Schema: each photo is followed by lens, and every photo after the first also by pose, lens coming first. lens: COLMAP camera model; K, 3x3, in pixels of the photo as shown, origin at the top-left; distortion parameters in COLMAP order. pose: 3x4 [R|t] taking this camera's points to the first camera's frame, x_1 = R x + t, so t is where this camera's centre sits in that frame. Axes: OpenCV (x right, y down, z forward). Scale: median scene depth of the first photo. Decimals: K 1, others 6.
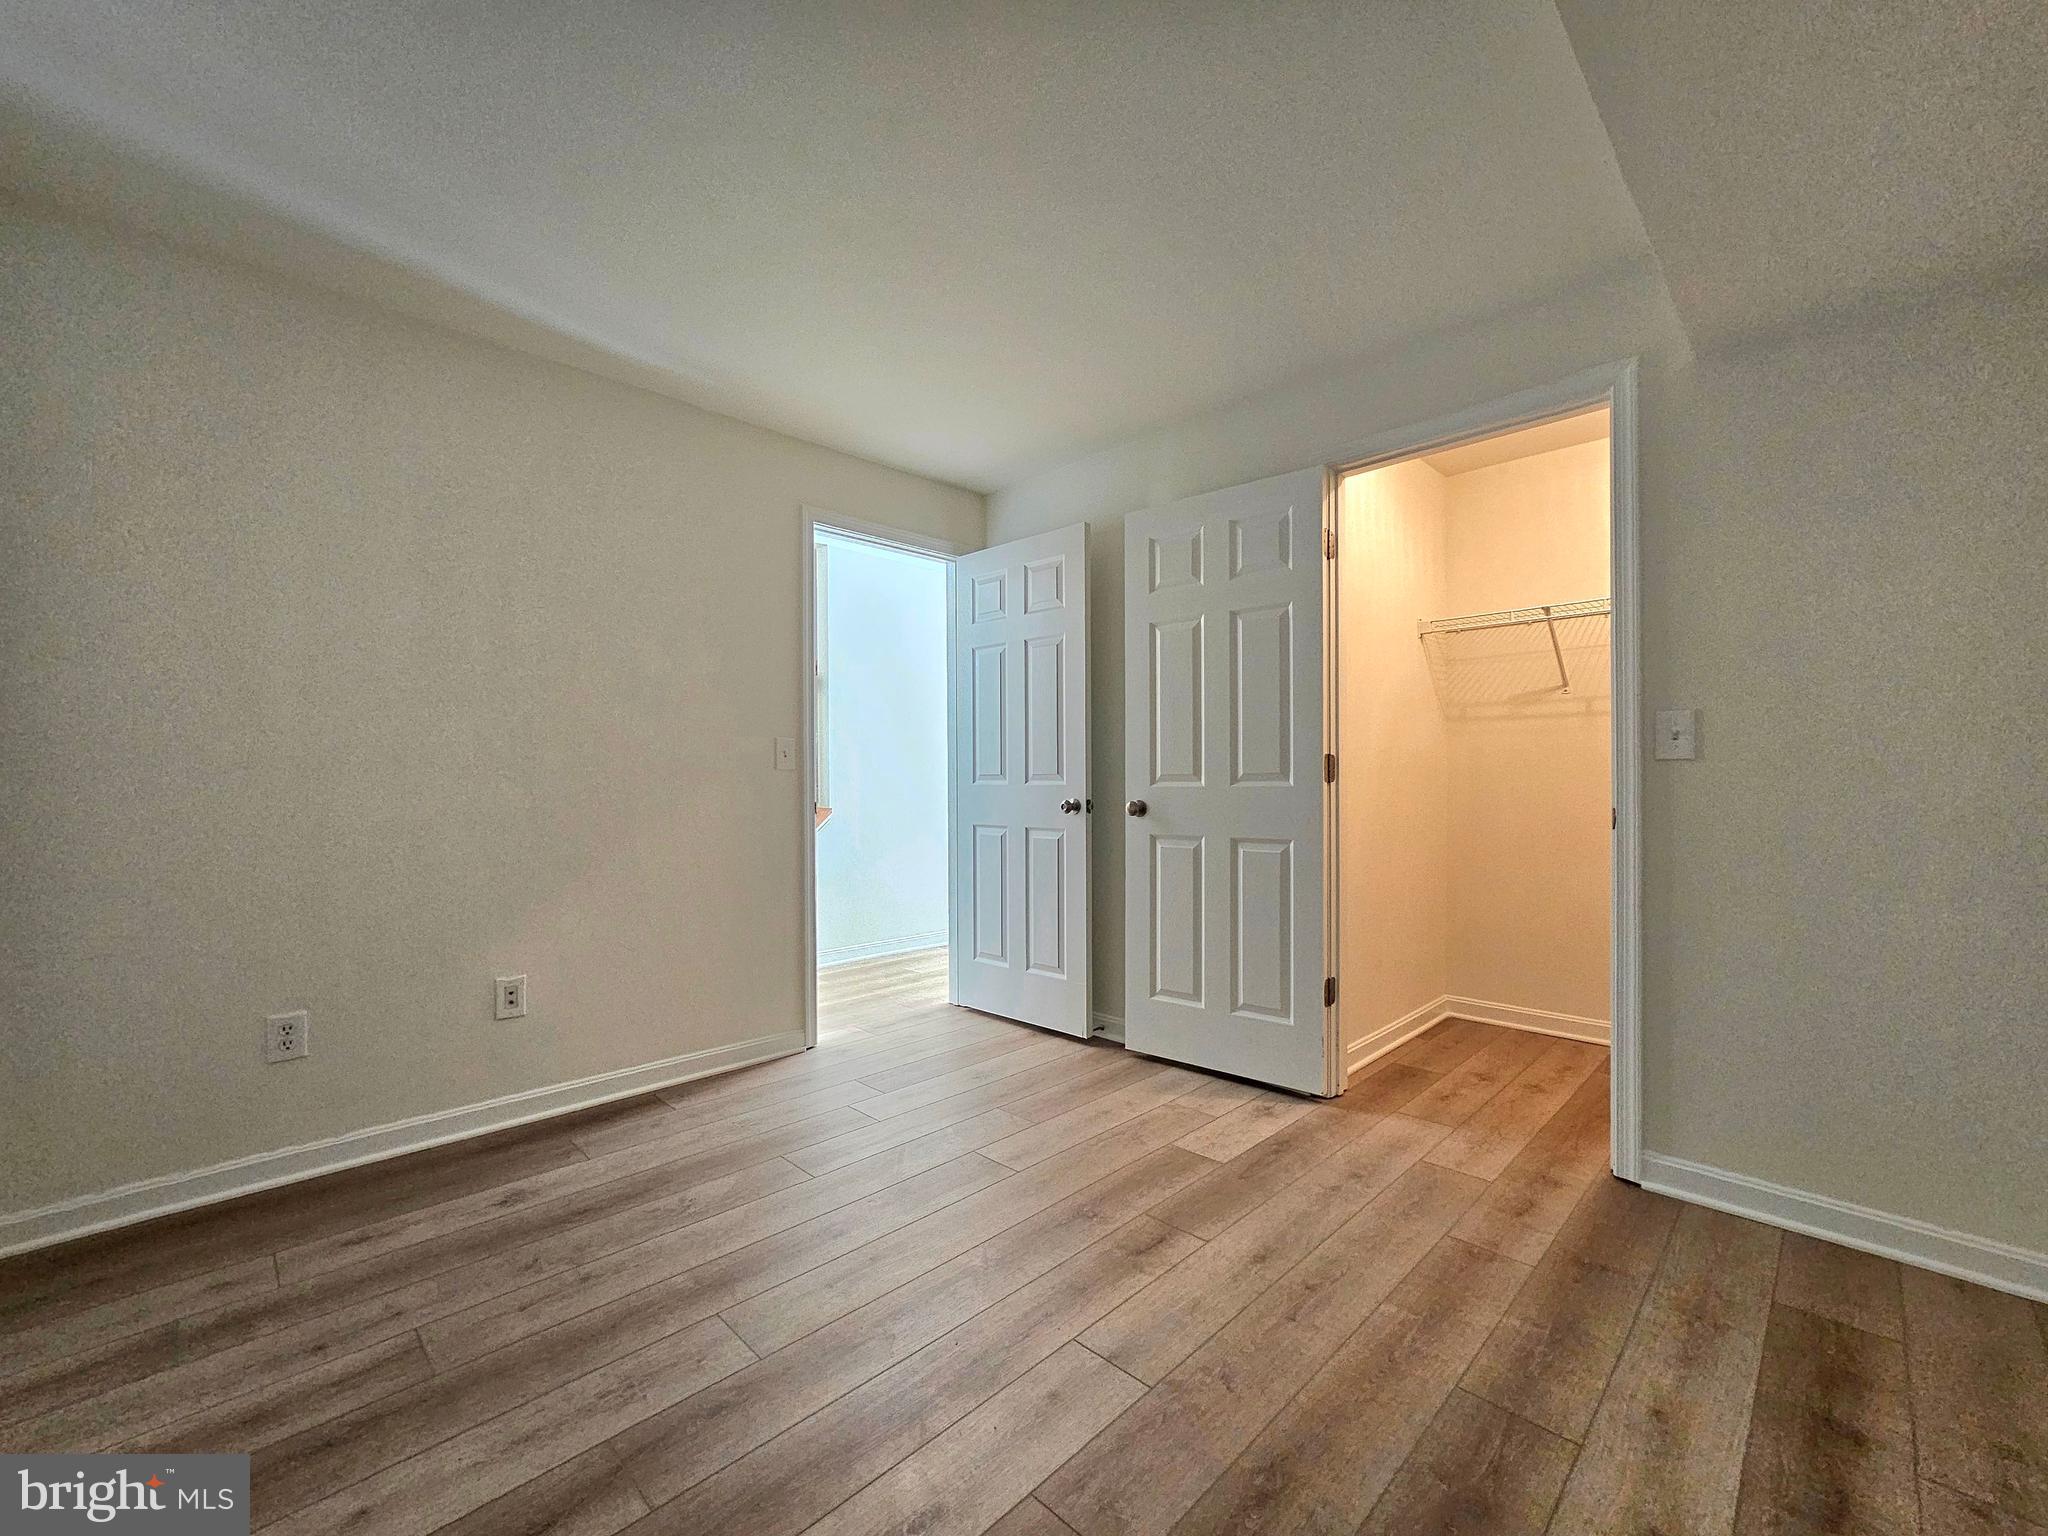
lens RADIAL K [[850.6, 0, 1024.0], [0, 850.6, 768.0], [0, 0, 1]] dist [-0.007299, -0.000170]
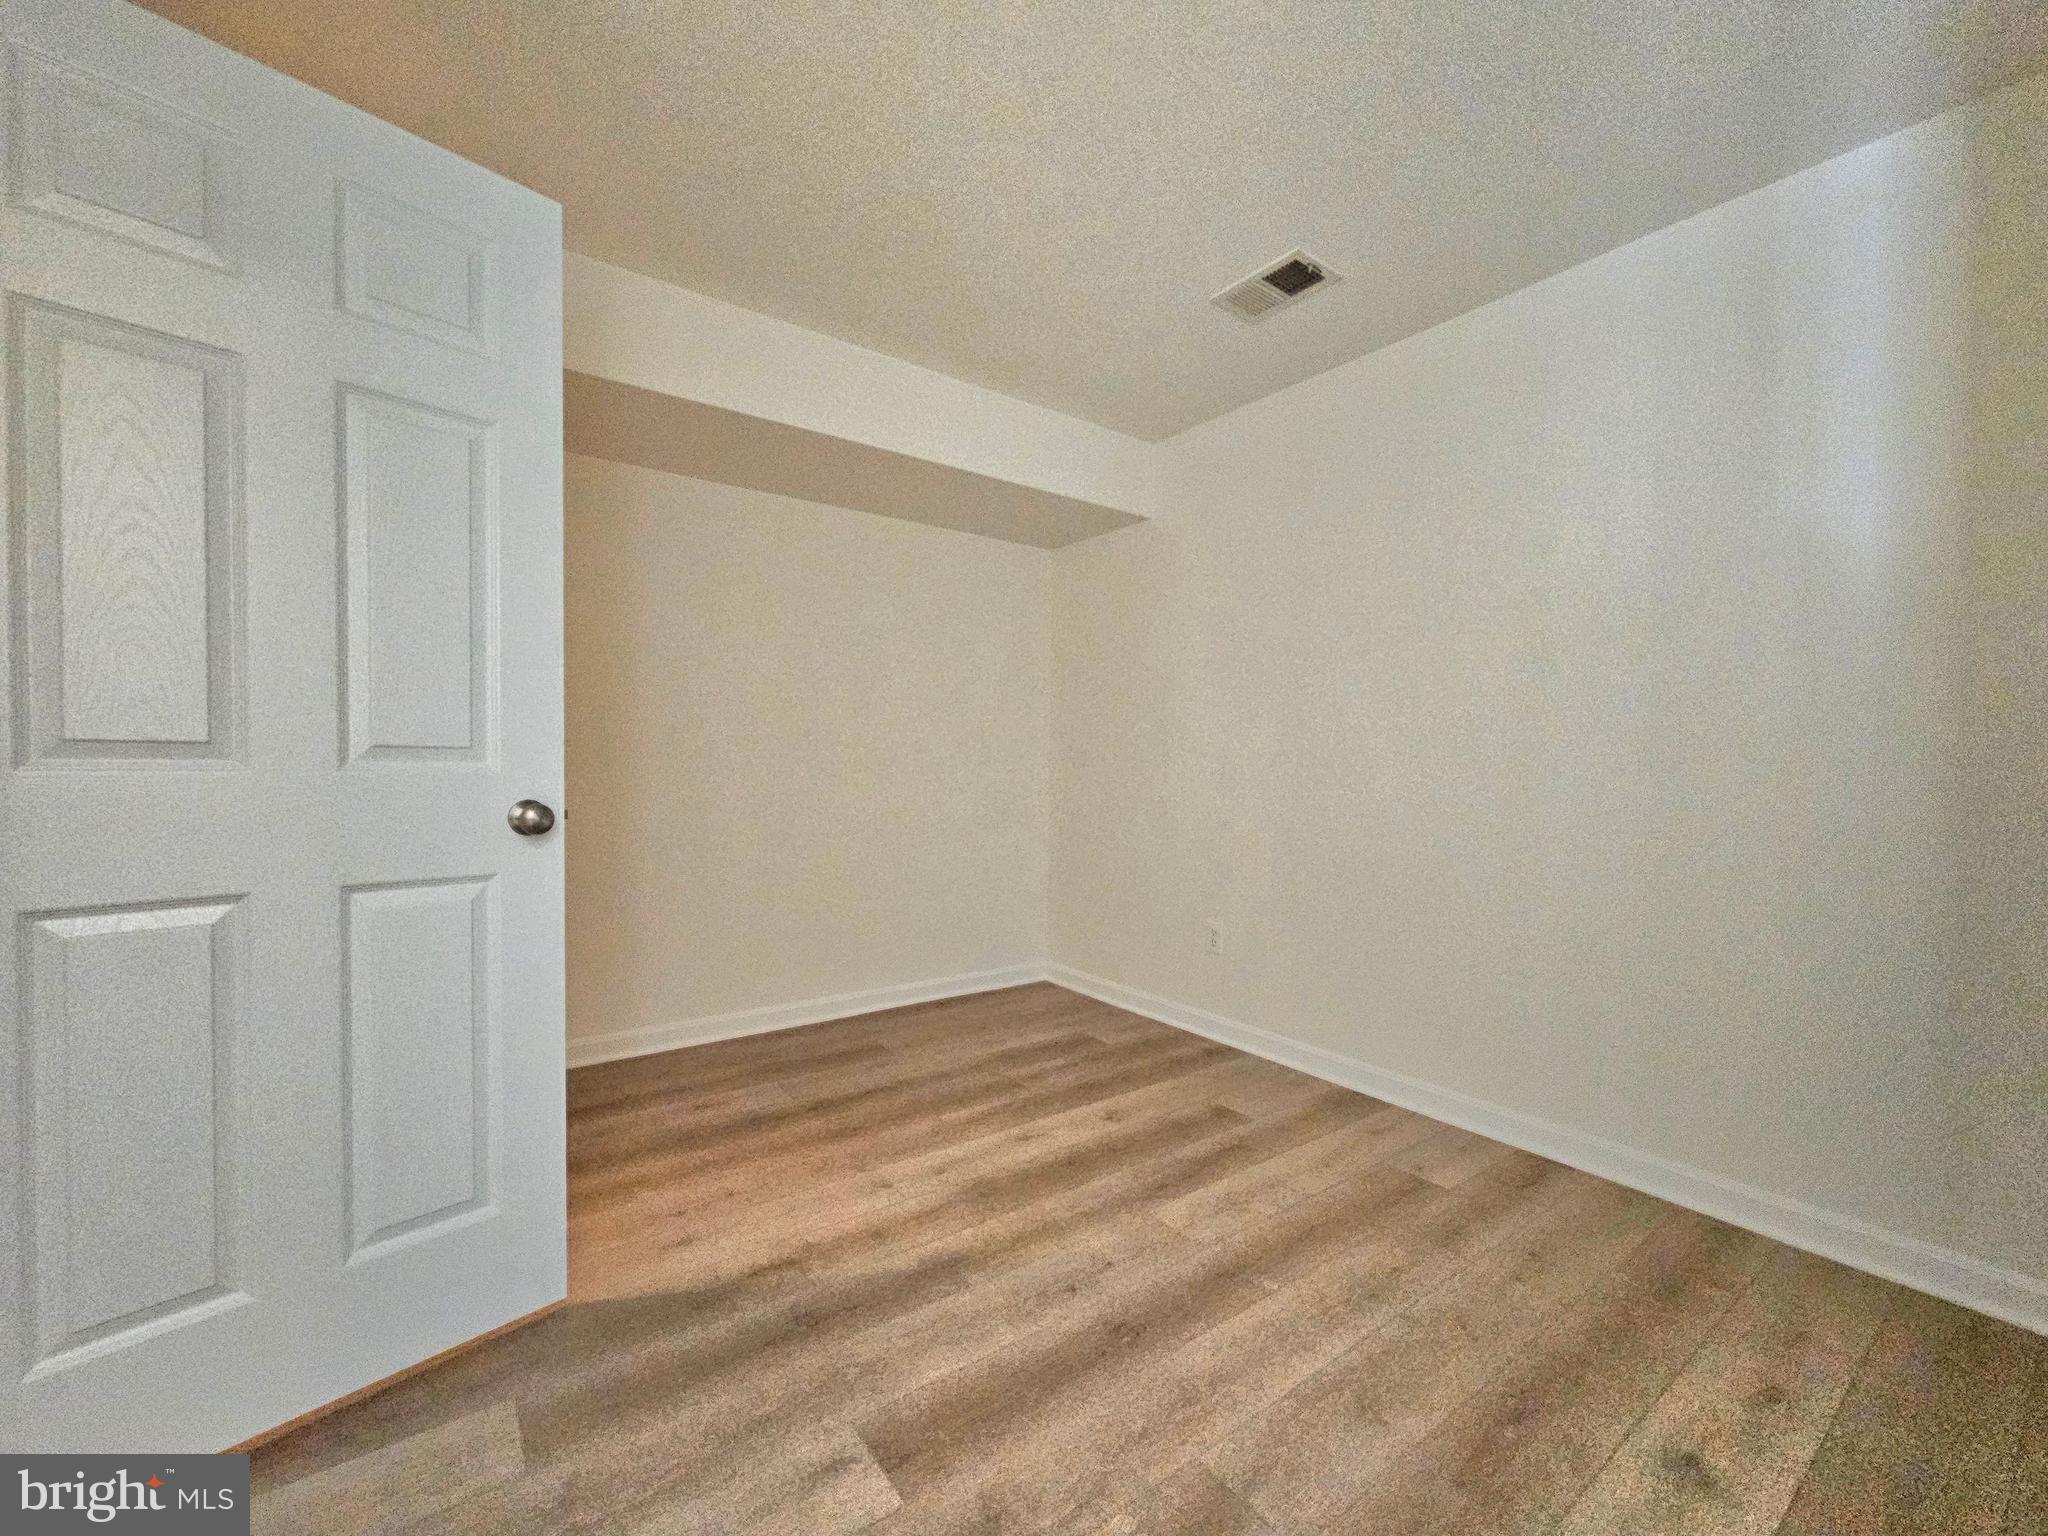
lens RADIAL K [[850.6, 0, 1024.0], [0, 850.6, 768.0], [0, 0, 1]] dist [-0.007299, -0.000170]
pose [[-0.991707, 0.002881, 0.128484, -0.204825], [-0.002447, 0.999144, -0.041290, 0.045971], [-0.128493, -0.041262, -0.990852, 1.602210]]
